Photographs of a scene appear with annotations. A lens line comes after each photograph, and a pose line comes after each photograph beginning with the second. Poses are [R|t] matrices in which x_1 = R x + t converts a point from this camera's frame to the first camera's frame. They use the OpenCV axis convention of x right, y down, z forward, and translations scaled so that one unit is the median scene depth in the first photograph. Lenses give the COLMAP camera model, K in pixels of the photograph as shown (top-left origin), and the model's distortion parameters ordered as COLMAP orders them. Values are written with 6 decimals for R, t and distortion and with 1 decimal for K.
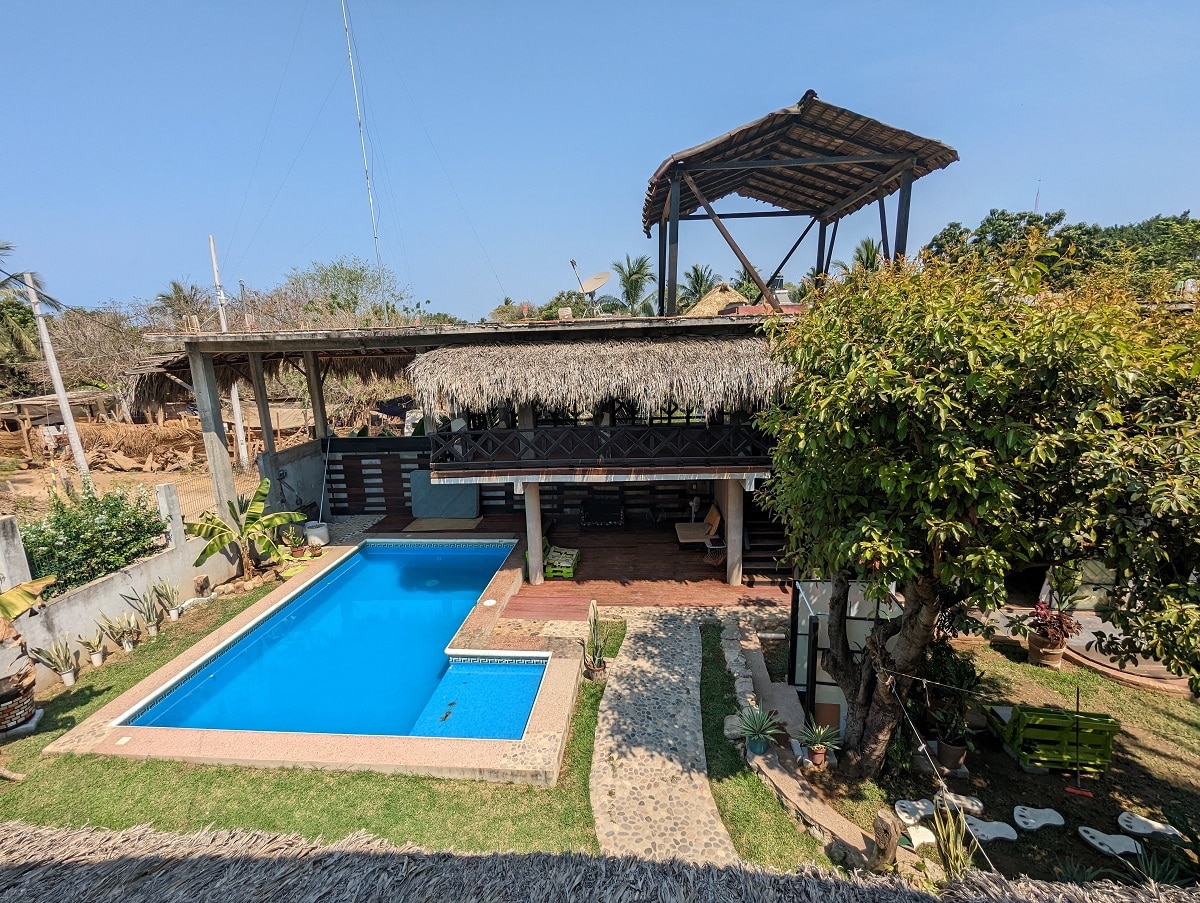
lens RADIAL K [[567.8, 0, 600.0], [0, 567.8, 451.5], [0, 0, 1]] dist [0.004807, -0.000074]
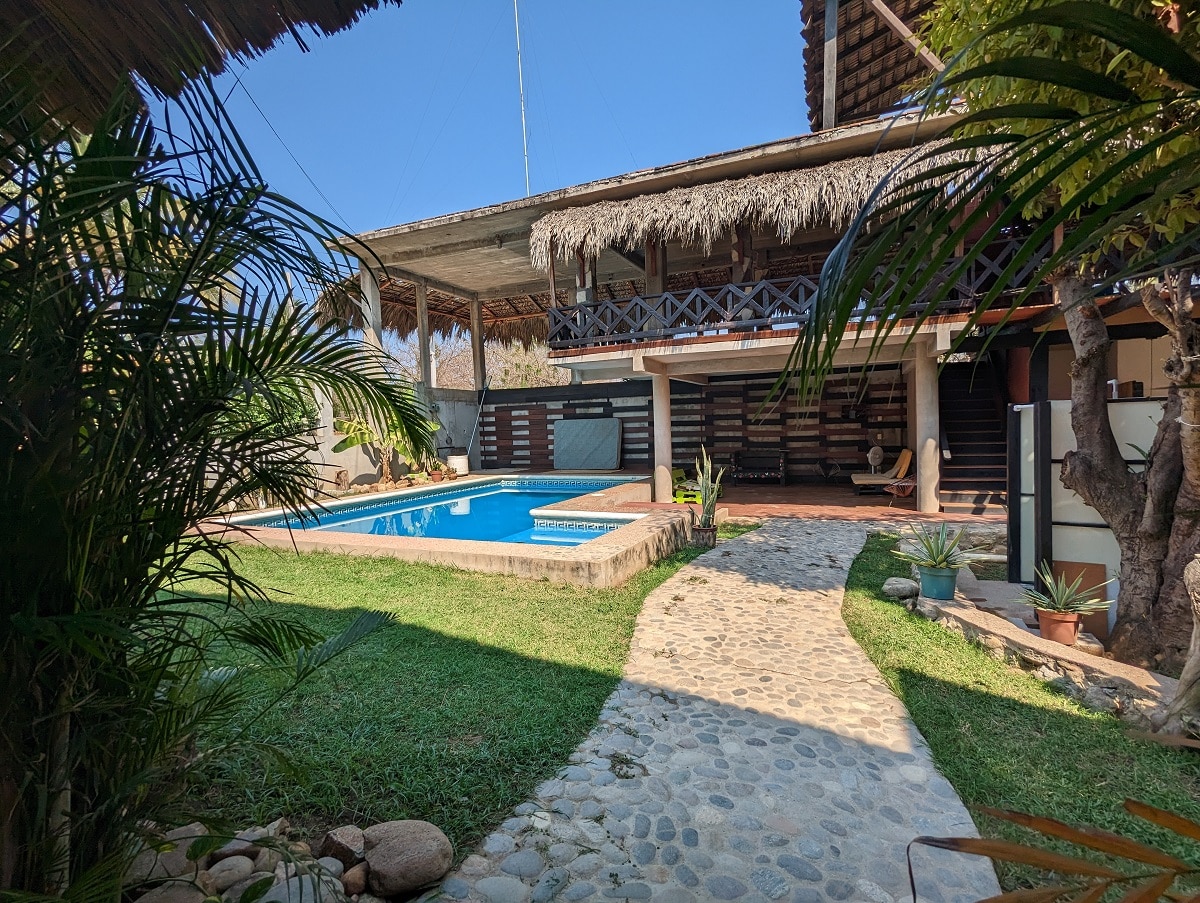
lens RADIAL K [[566.2, 0, 600.0], [0, 566.2, 451.5], [0, 0, 1]] dist [-0.001674, -0.000176]
pose [[0.941998, 0.016081, -0.335233, 0.098534], [-0.067282, 0.987622, -0.141687, 0.342494], [0.328805, 0.156024, 0.931420, 0.212733]]
